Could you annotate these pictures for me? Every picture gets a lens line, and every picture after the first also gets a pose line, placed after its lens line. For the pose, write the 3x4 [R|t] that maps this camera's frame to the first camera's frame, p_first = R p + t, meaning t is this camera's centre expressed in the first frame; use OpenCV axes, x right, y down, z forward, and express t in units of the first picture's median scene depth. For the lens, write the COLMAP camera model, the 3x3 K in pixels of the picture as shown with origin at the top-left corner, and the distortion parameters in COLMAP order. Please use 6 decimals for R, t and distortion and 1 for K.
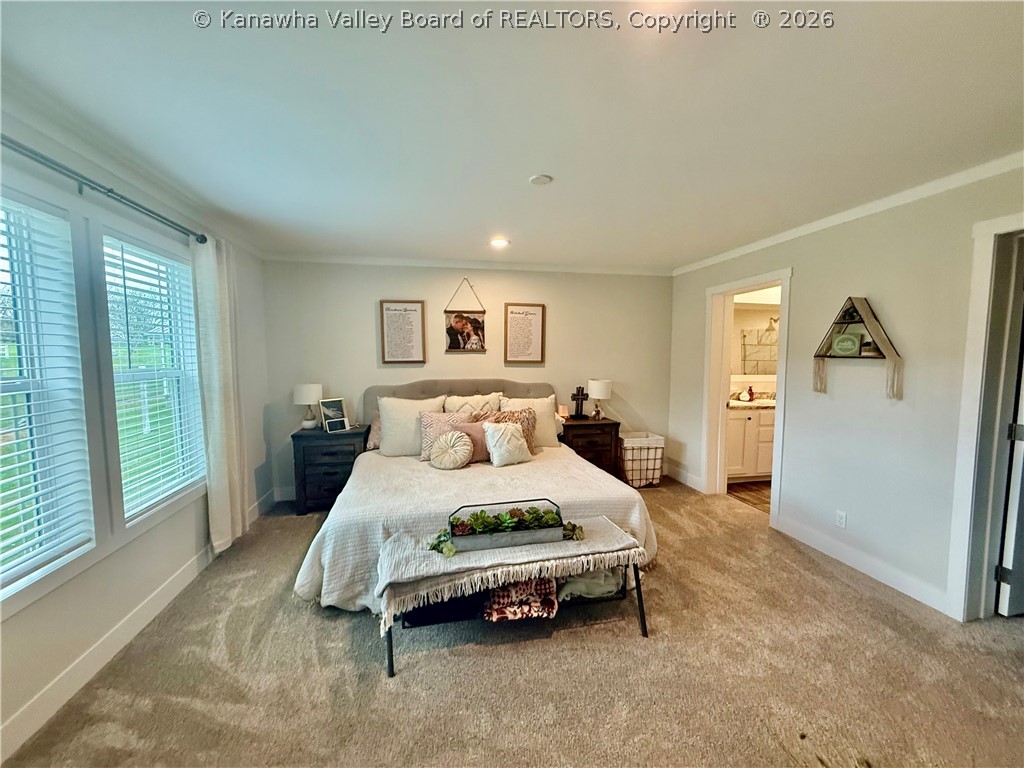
lens RADIAL K [[411.3, 0, 510.1], [0, 411.3, 384.5], [0, 0, 1]] dist [0.000331, 0.000400]
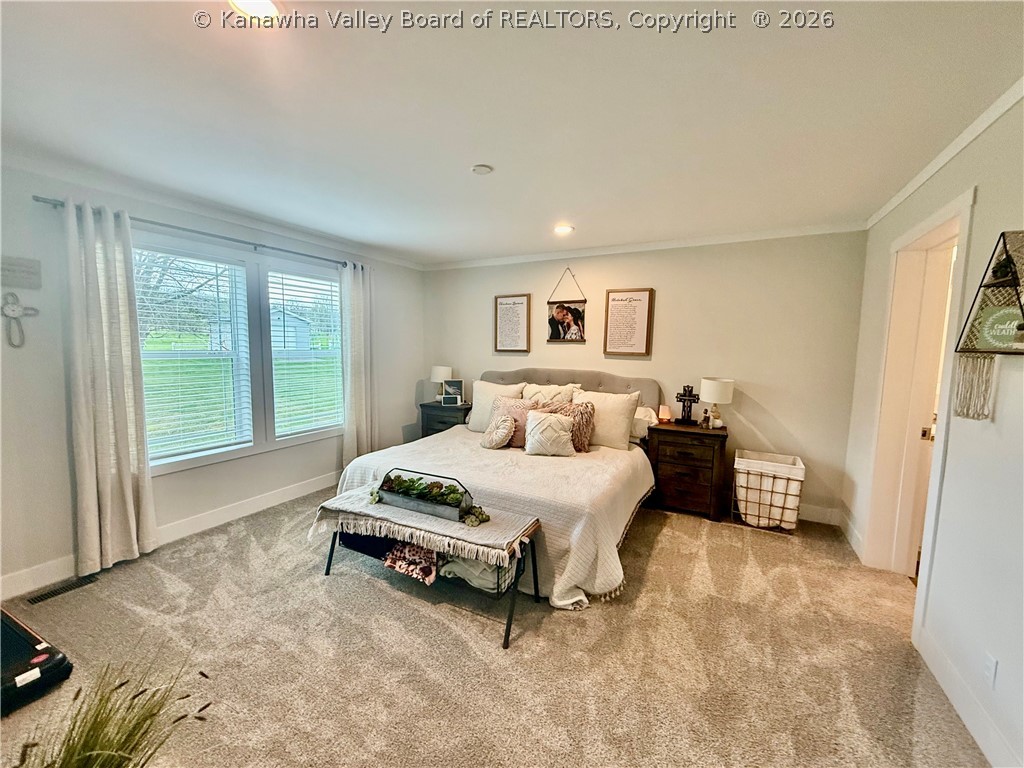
lens RADIAL K [[411.3, 0, 510.1], [0, 411.3, 384.5], [0, 0, 1]] dist [0.000331, 0.000400]
pose [[0.765789, 0.072714, -0.638968, 0.448768], [-0.063026, 0.997290, 0.037955, -0.005909], [0.639996, 0.011206, 0.768296, 0.148710]]
